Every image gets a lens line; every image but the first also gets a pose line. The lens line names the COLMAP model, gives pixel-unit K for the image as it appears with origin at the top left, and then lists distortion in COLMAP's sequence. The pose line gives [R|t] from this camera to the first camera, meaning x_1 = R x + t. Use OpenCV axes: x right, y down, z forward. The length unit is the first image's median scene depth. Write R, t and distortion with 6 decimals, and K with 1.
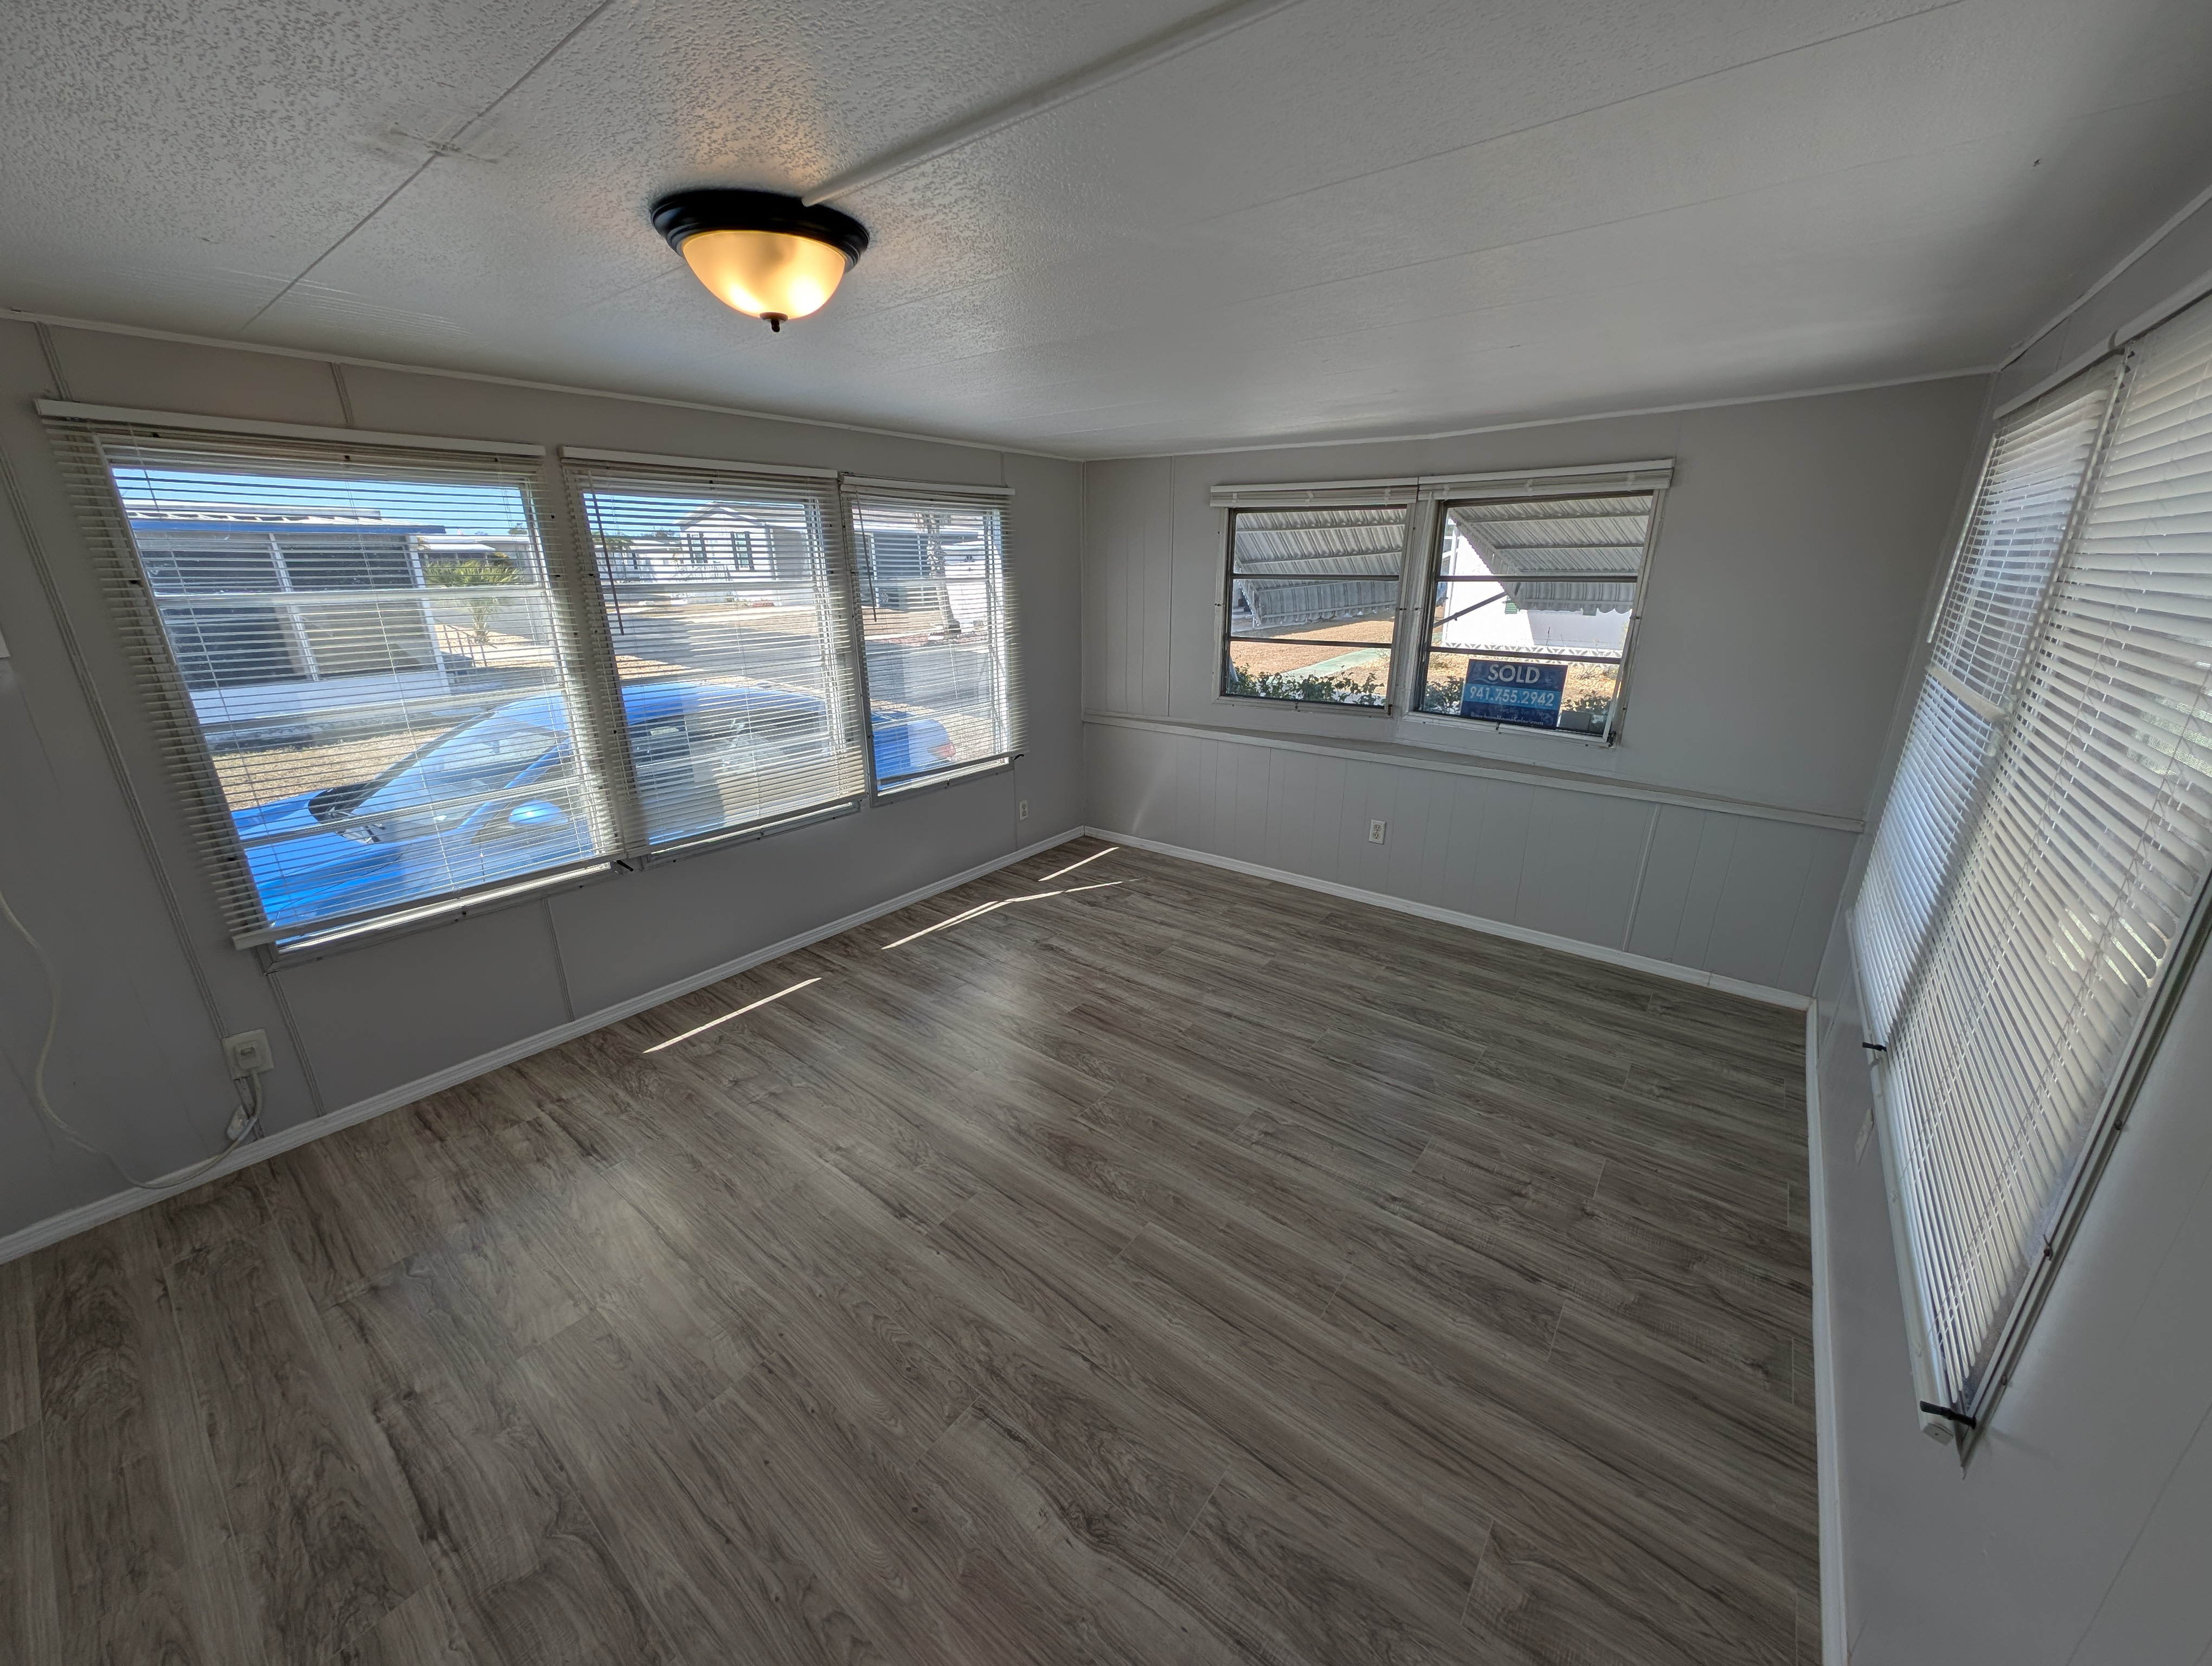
lens RADIAL K [[830.1, 0, 1104.9], [0, 830.1, 828.7], [0, 0, 1]] dist [0.017051, -0.007379]
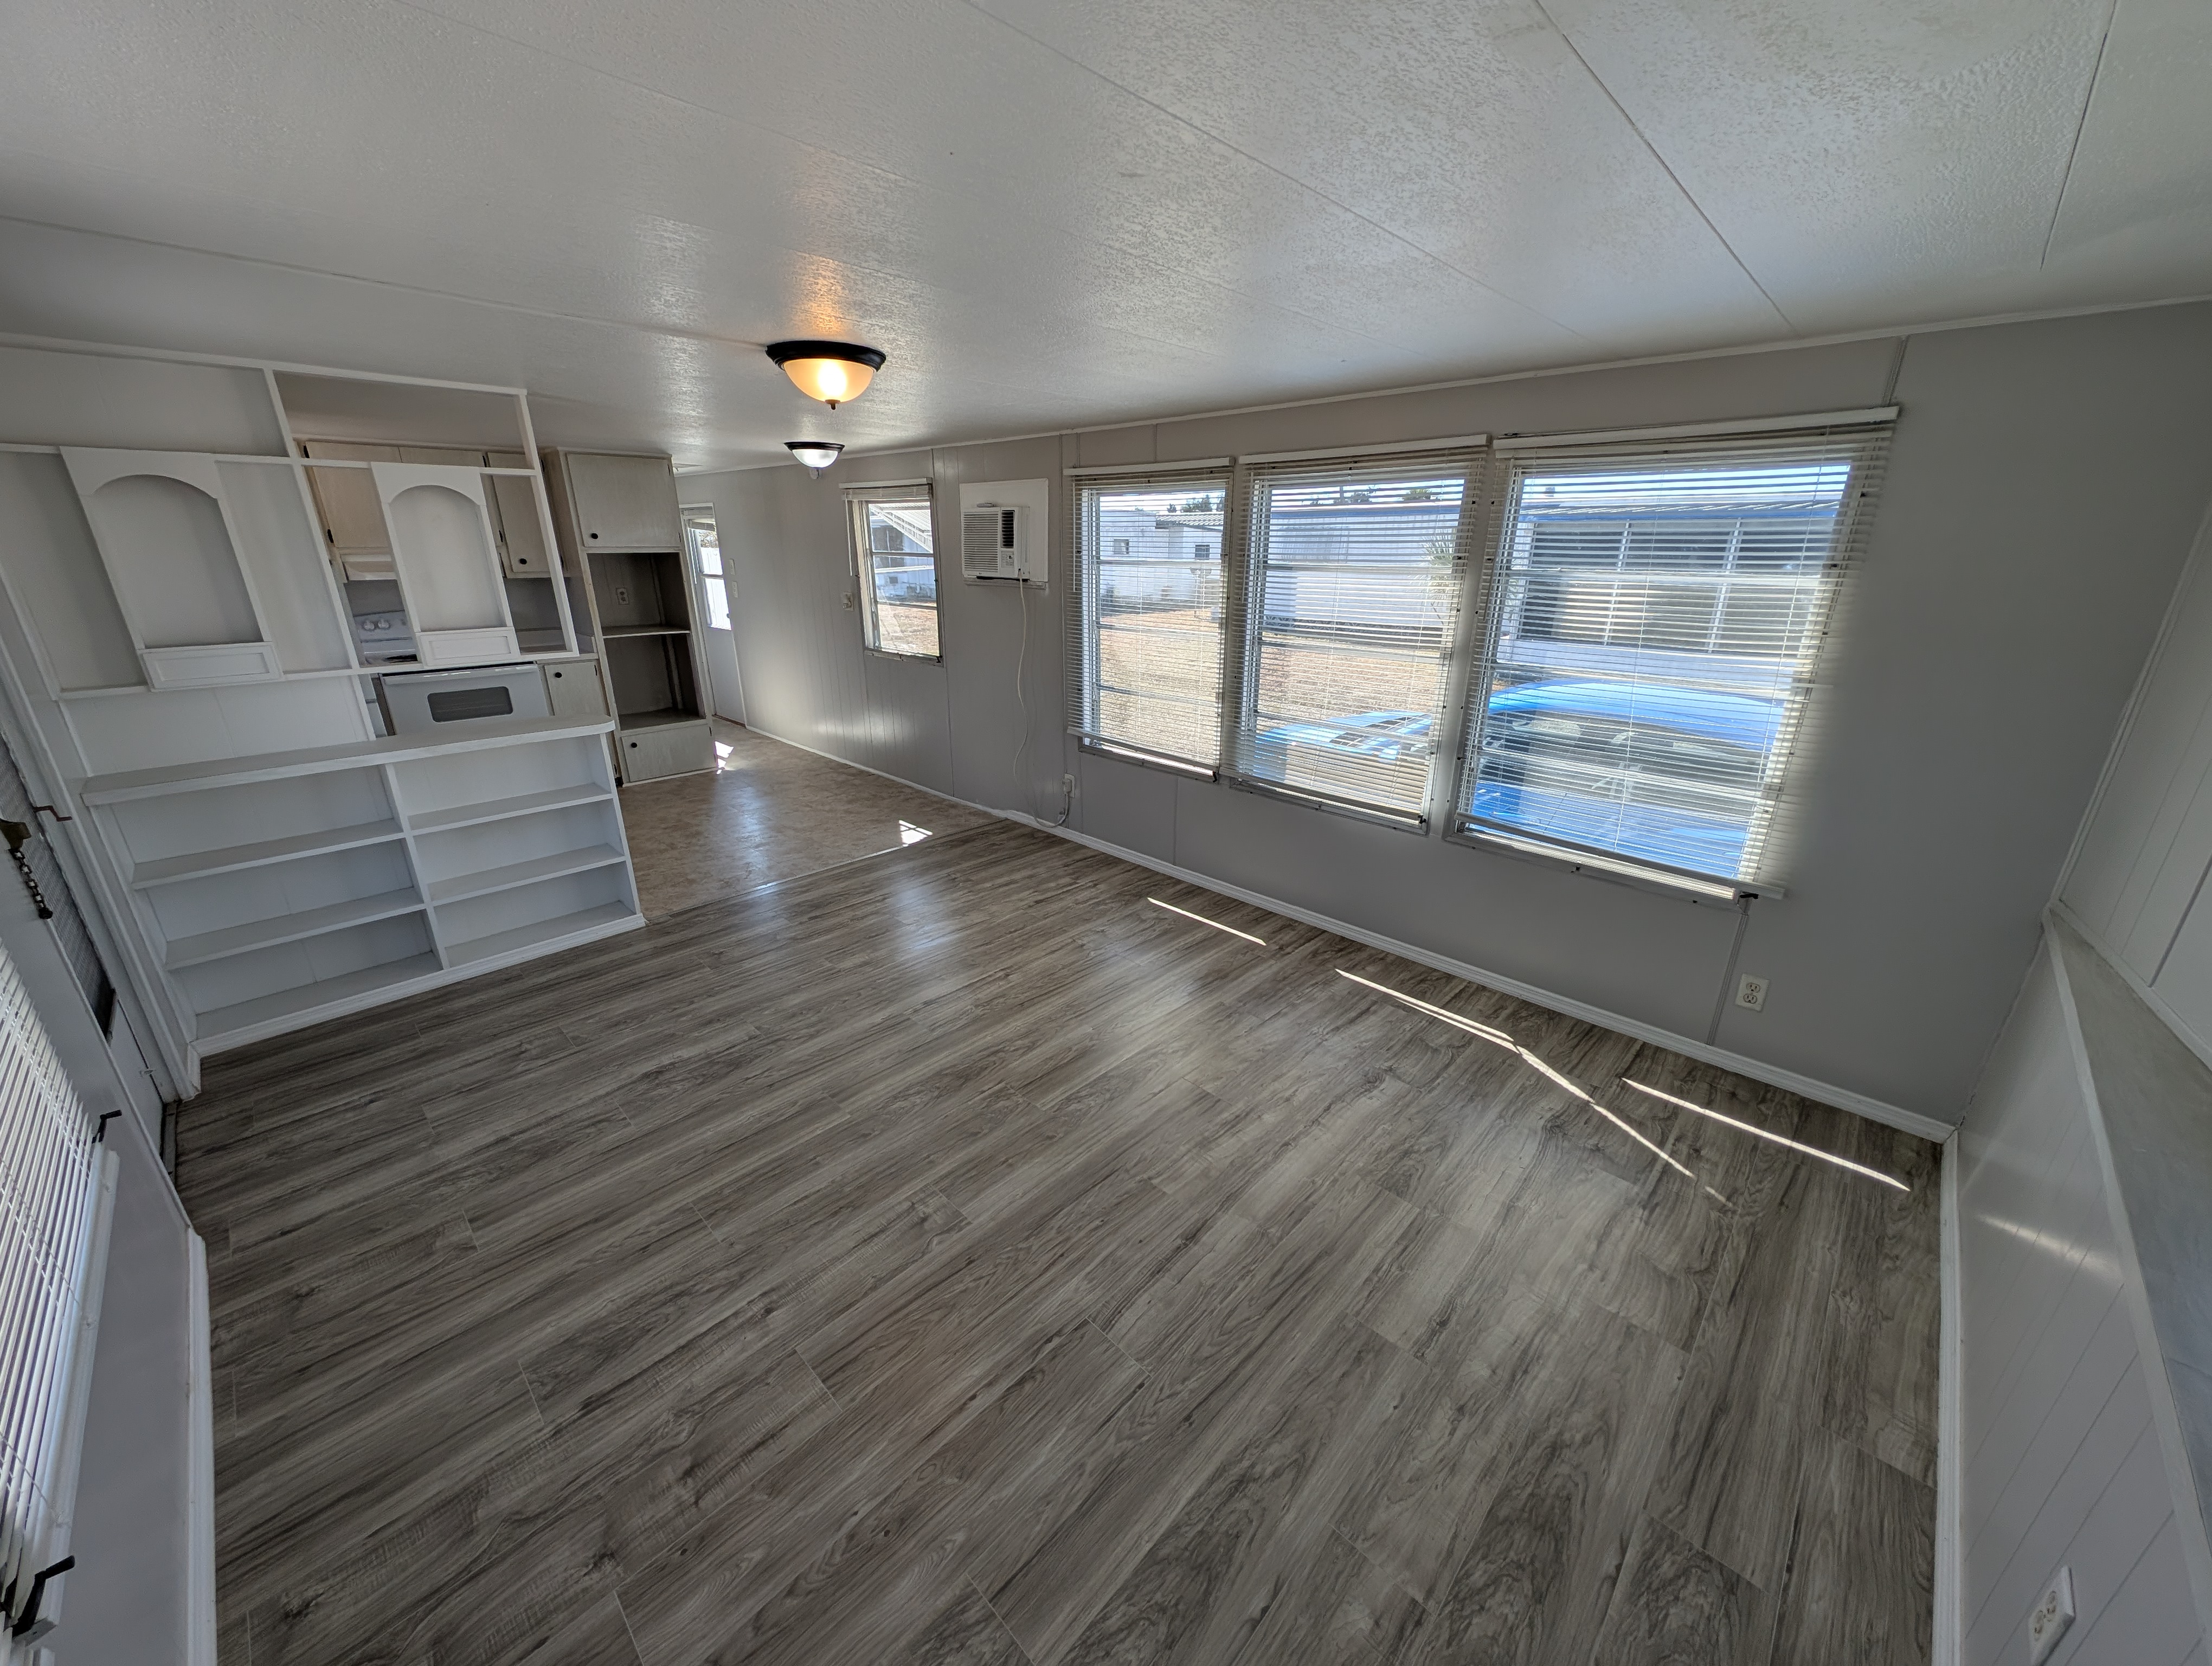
lens RADIAL K [[830.1, 0, 1104.9], [0, 830.1, 828.7], [0, 0, 1]] dist [0.017051, -0.007379]
pose [[-0.106847, 0.328351, -0.938493, 0.713953], [-0.312345, 0.885028, 0.345205, -0.288615], [0.943941, 0.330018, 0.007996, 0.875340]]
